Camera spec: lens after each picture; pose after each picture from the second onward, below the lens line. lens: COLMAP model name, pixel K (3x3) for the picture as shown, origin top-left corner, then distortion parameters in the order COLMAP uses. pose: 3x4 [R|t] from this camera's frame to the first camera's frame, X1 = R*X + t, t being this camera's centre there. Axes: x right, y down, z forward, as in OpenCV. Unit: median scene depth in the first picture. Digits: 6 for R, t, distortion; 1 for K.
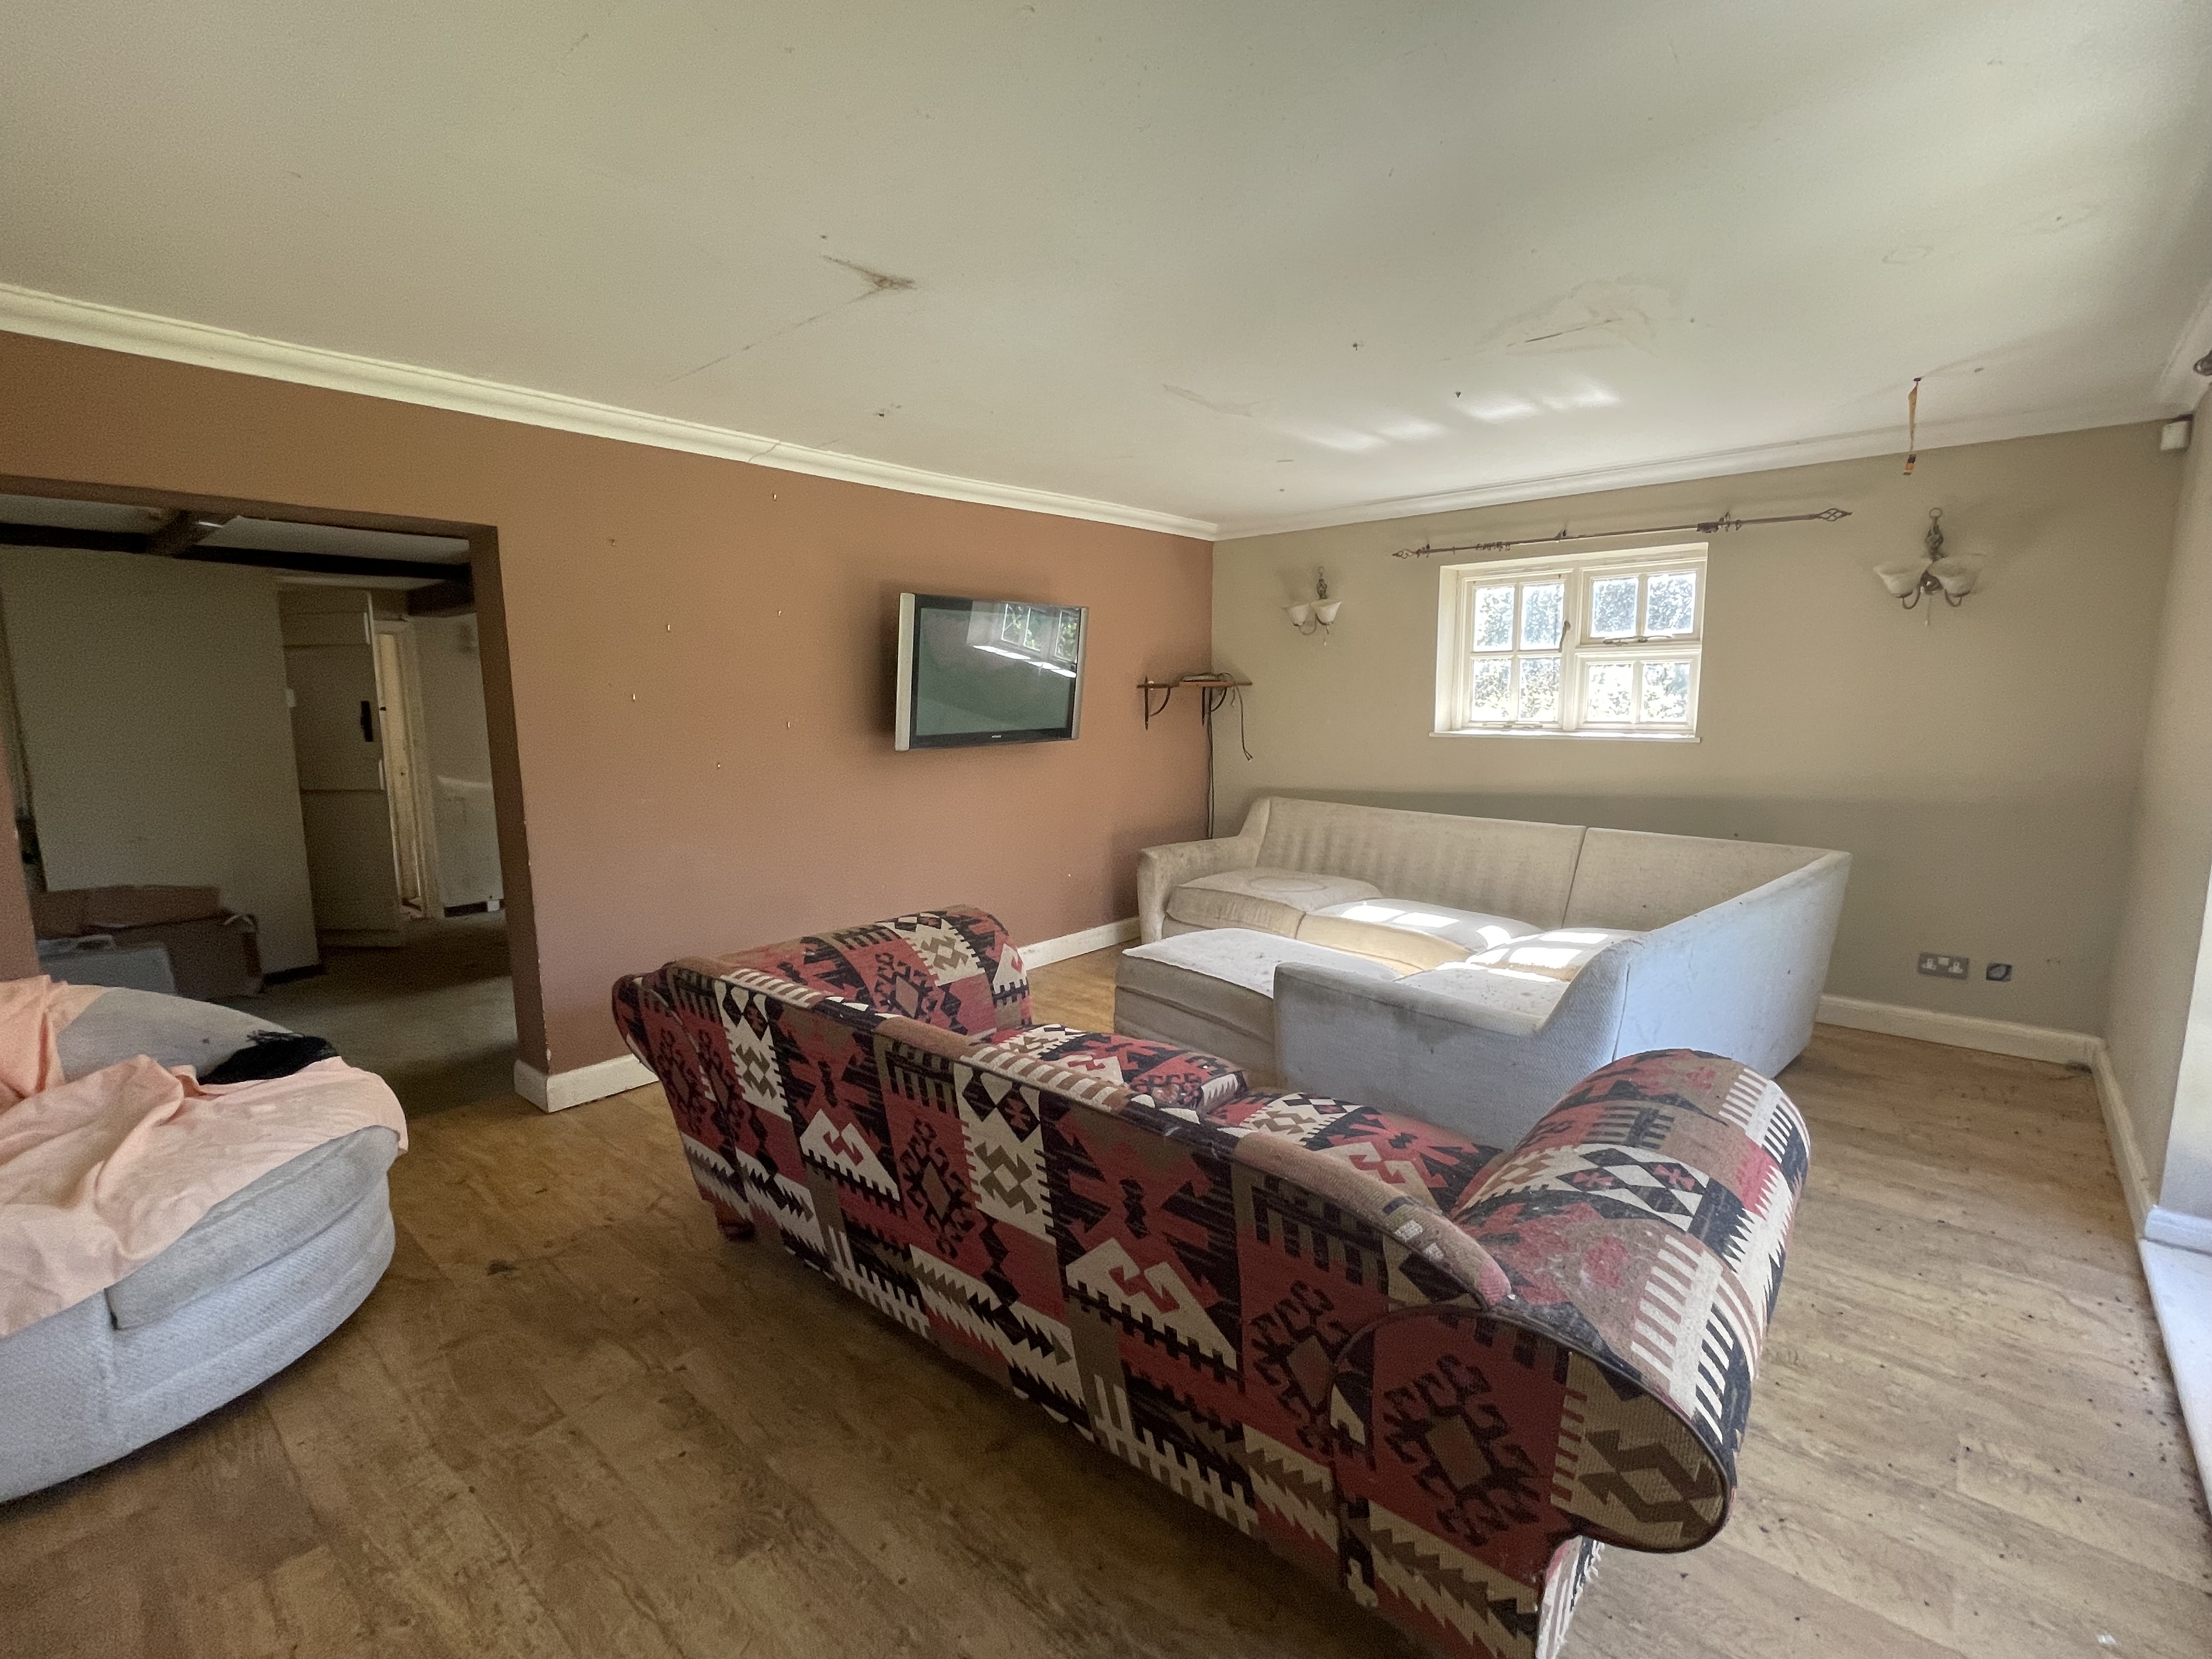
lens RADIAL K [[1003.3, 0, 1100.1], [0, 1003.3, 833.9], [0, 0, 1]] dist [-0.001511, 0.000269]
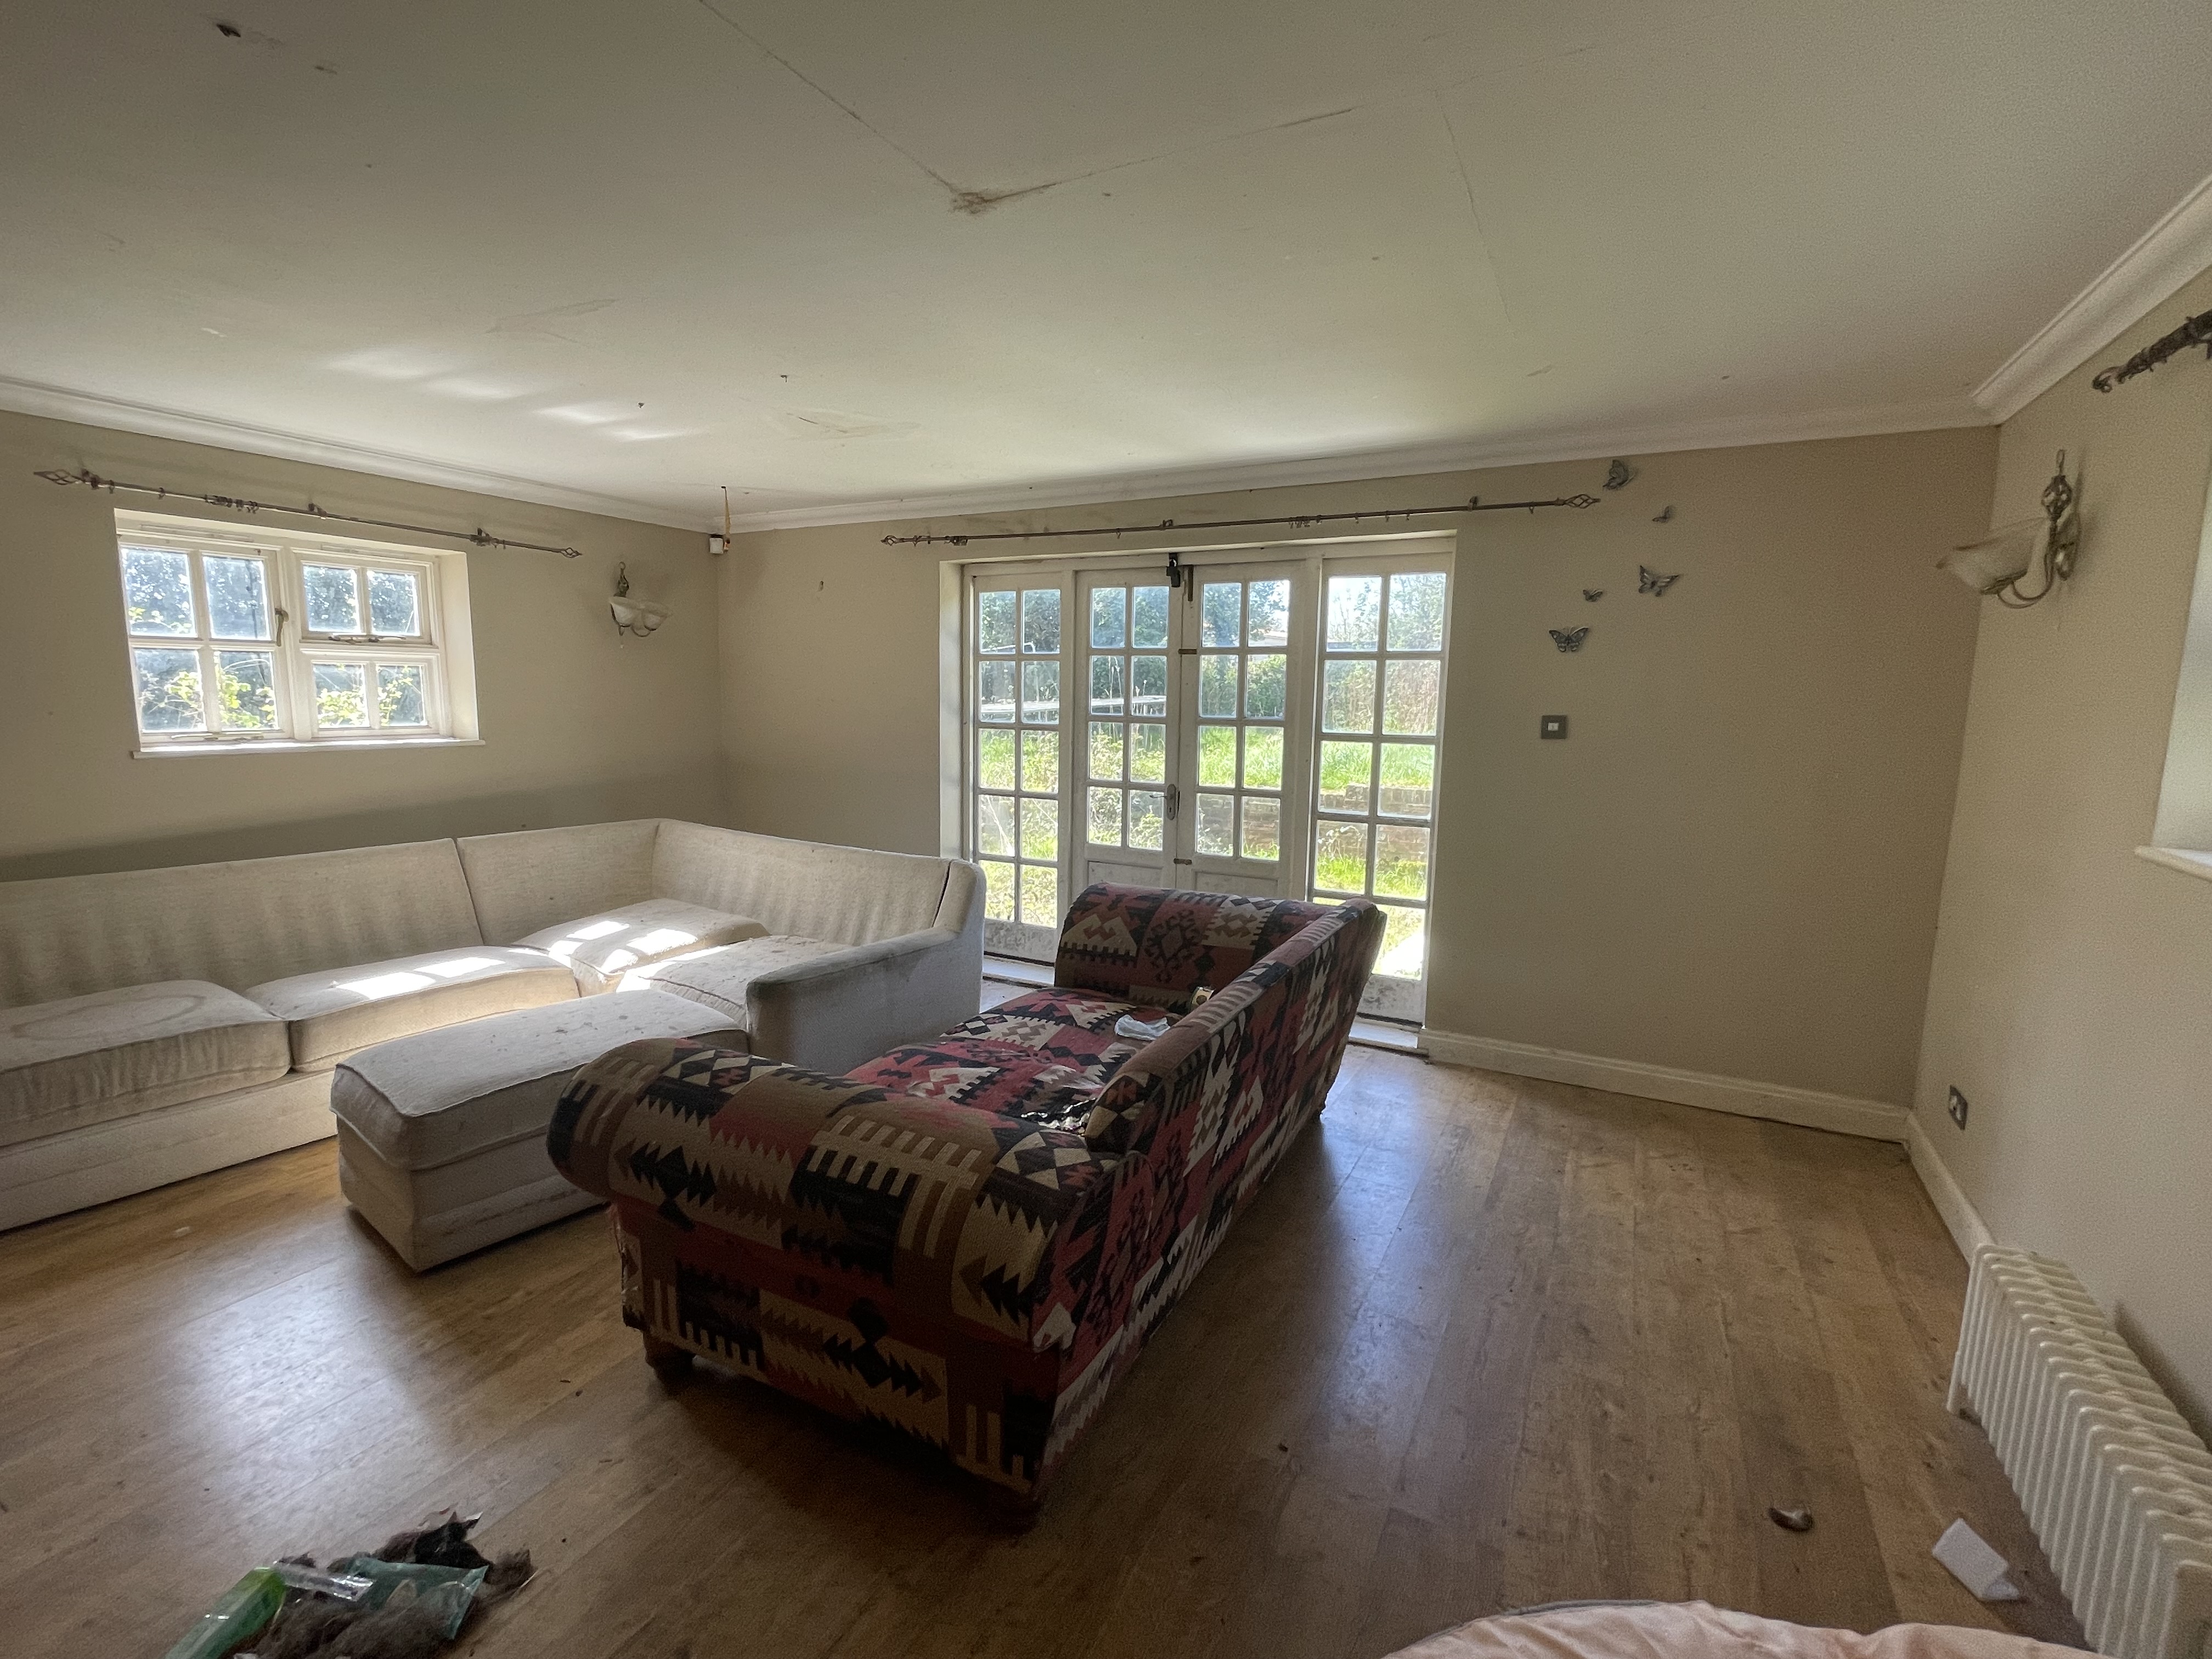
lens RADIAL K [[1003.3, 0, 1101.8], [0, 1003.3, 838.7], [0, 0, 1]] dist [-0.001511, 0.000269]
pose [[-0.223233, -0.131994, 0.965787, -0.541957], [0.125473, 0.978656, 0.162755, -0.080213], [-0.966656, 0.157512, -0.201907, 0.571719]]
